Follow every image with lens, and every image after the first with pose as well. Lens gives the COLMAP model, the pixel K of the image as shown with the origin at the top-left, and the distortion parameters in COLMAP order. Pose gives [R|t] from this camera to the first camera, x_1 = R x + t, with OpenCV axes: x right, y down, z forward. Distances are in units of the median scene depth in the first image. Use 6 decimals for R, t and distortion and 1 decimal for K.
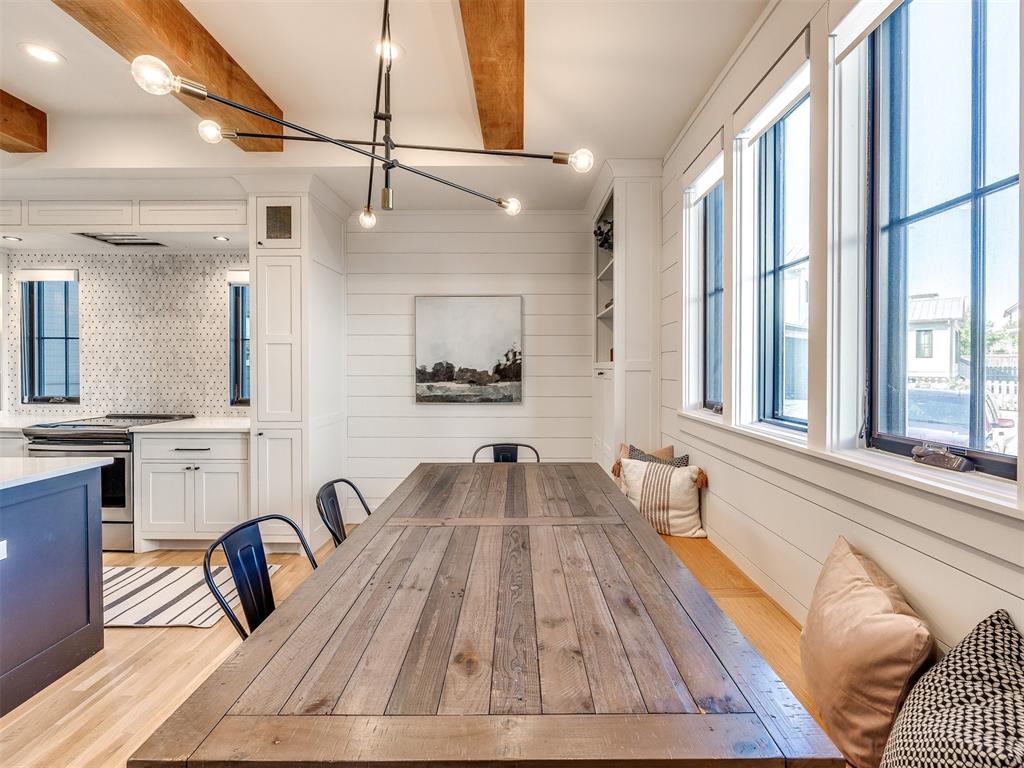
lens RADIAL K [[466.5, 0, 511.6], [0, 466.5, 374.7], [0, 0, 1]] dist [-0.008070, 0.001216]
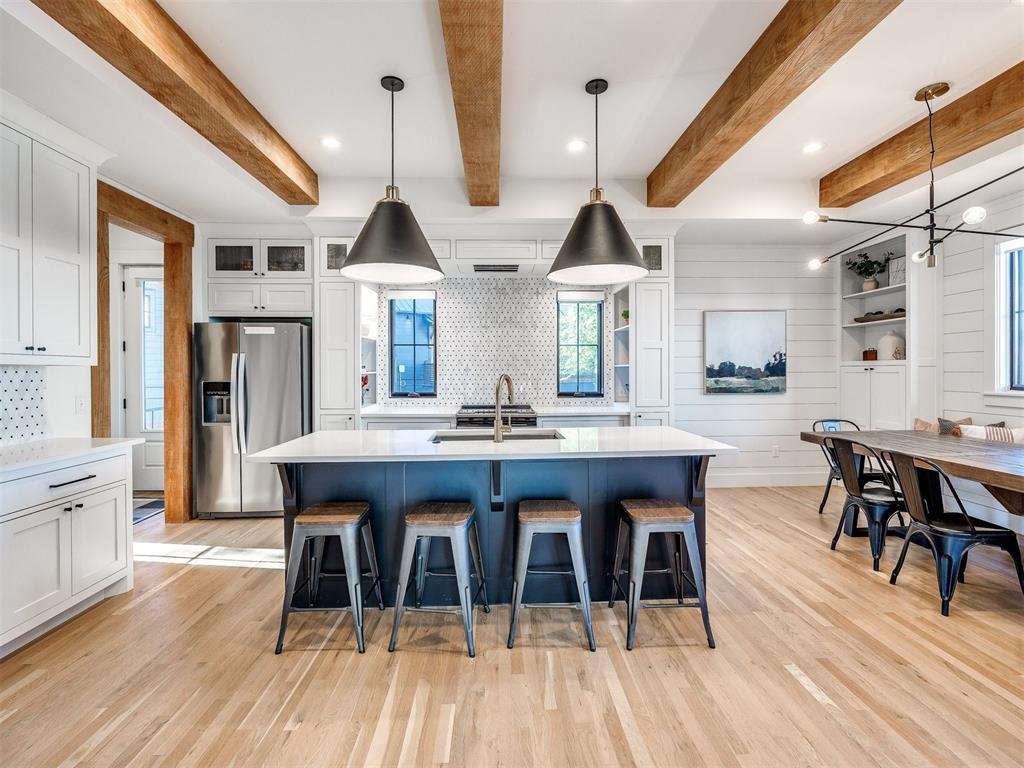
lens RADIAL K [[466.5, 0, 506.6], [0, 466.5, 377.2], [0, 0, 1]] dist [-0.008070, 0.001216]
pose [[0.999362, -0.009060, 0.034549, -0.790552], [0.009072, 0.999959, -0.000182, 0.010275], [-0.034546, 0.000495, 0.999403, -0.264502]]
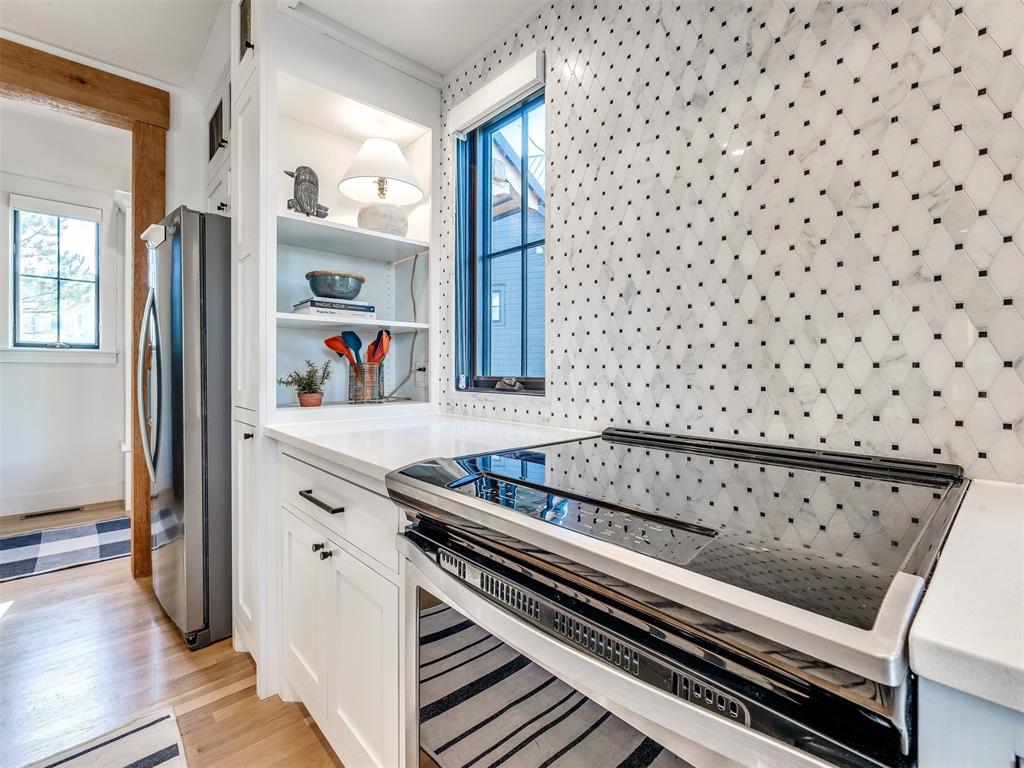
lens RADIAL K [[466.5, 0, 510.5], [0, 466.5, 373.9], [0, 0, 1]] dist [-0.008070, 0.001216]
pose [[0.677245, -0.001504, -0.735756, -0.667481], [-0.007768, 0.999928, -0.009195, 0.049910], [0.735717, 0.011943, 0.677184, 0.718132]]
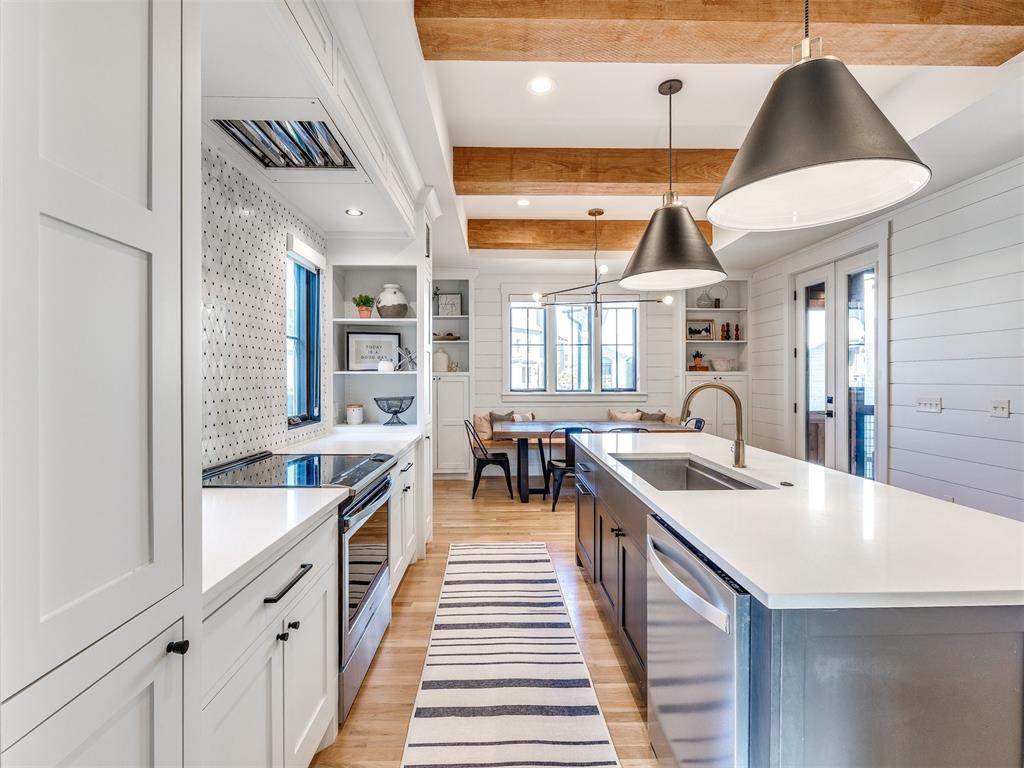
lens RADIAL K [[466.5, 0, 513.0], [0, 466.5, 381.3], [0, 0, 1]] dist [-0.008070, 0.001216]
pose [[-0.024995, -0.011068, 0.999626, -1.308912], [0.018490, 0.999763, 0.011532, -0.006201], [-0.999517, 0.018771, -0.024784, 0.685174]]
